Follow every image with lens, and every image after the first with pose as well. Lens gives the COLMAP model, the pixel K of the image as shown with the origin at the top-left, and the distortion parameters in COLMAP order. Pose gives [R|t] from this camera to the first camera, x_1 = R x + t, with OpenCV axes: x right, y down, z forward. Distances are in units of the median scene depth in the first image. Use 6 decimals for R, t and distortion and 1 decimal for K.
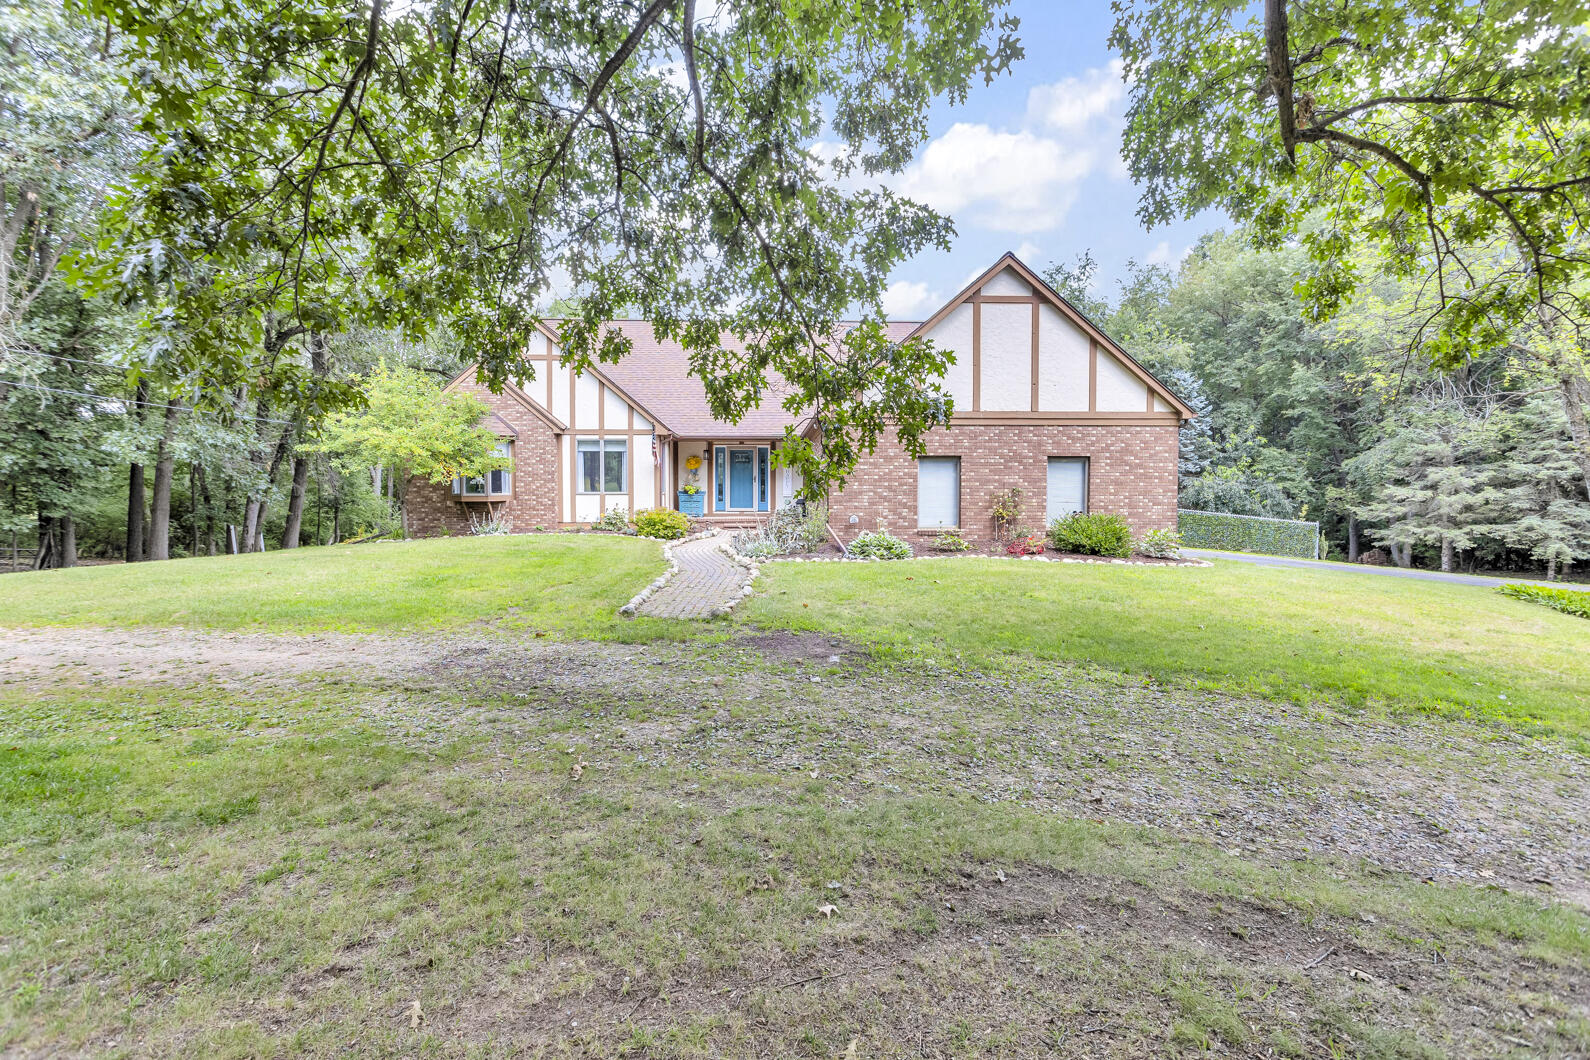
lens RADIAL K [[767.0, 0, 801.6], [0, 767.0, 523.6], [0, 0, 1]] dist [-0.000829, 0.000326]
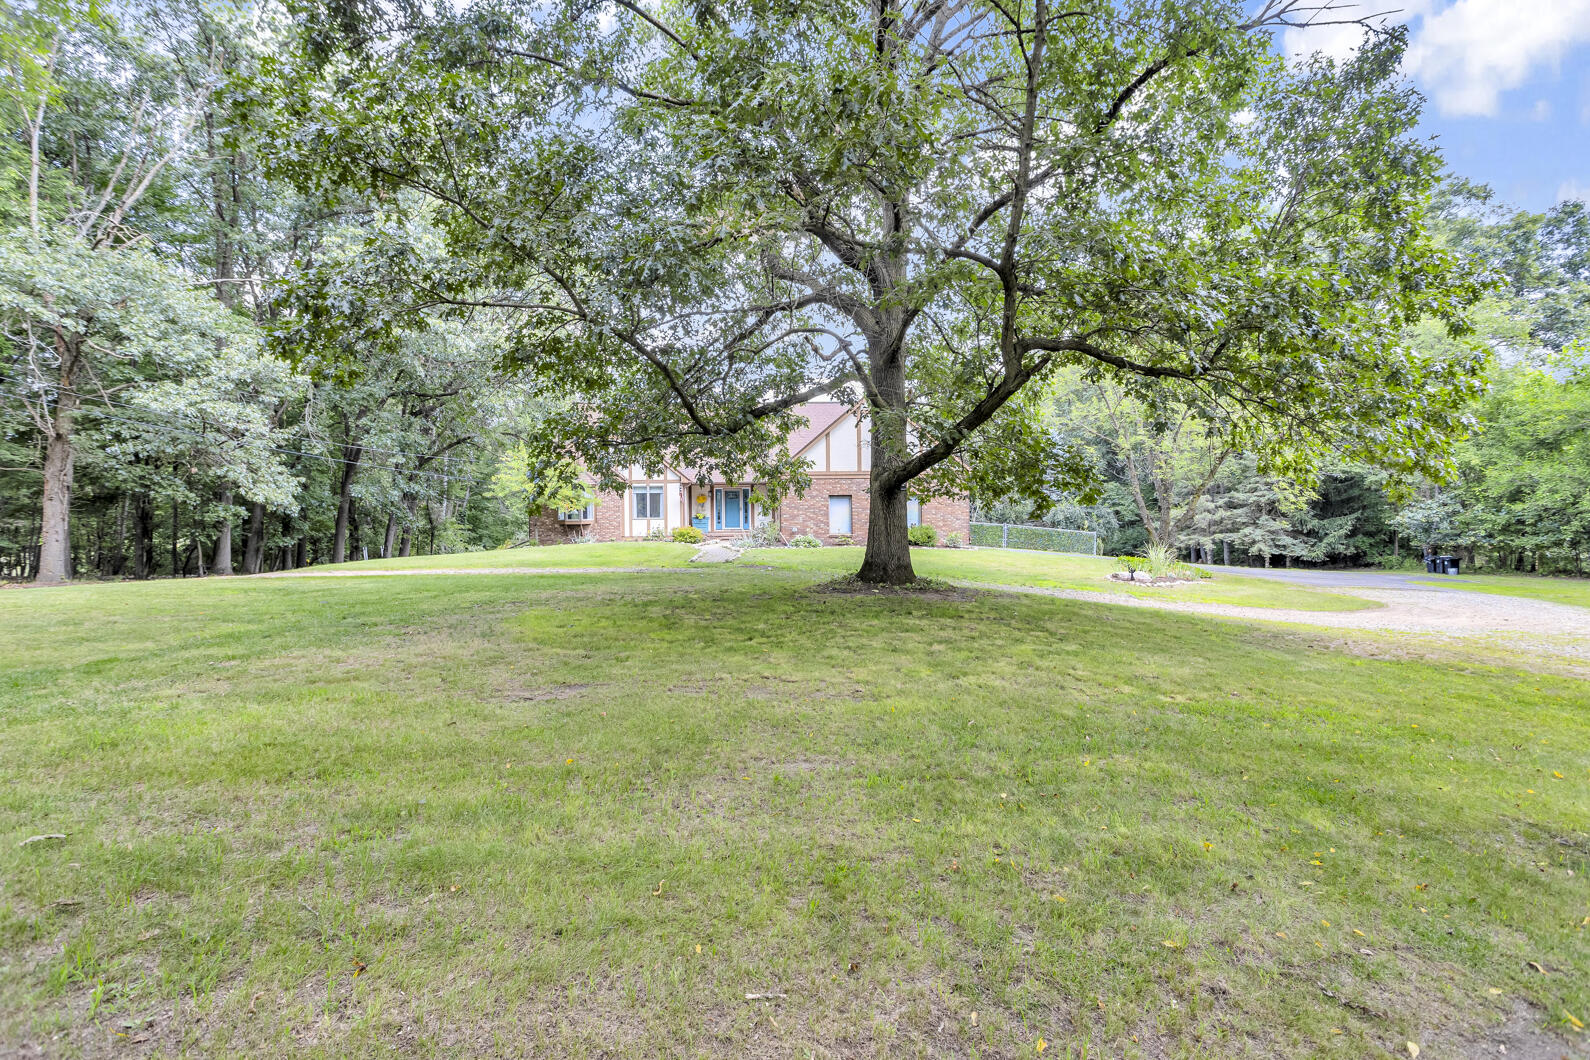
lens RADIAL K [[767.0, 0, 801.6], [0, 767.0, 523.6], [0, 0, 1]] dist [-0.000829, 0.000326]
pose [[0.999730, -0.012338, 0.019701, 0.037106], [0.013111, 0.999131, -0.039569, 0.041281], [-0.019196, 0.039817, 0.999023, -0.659550]]
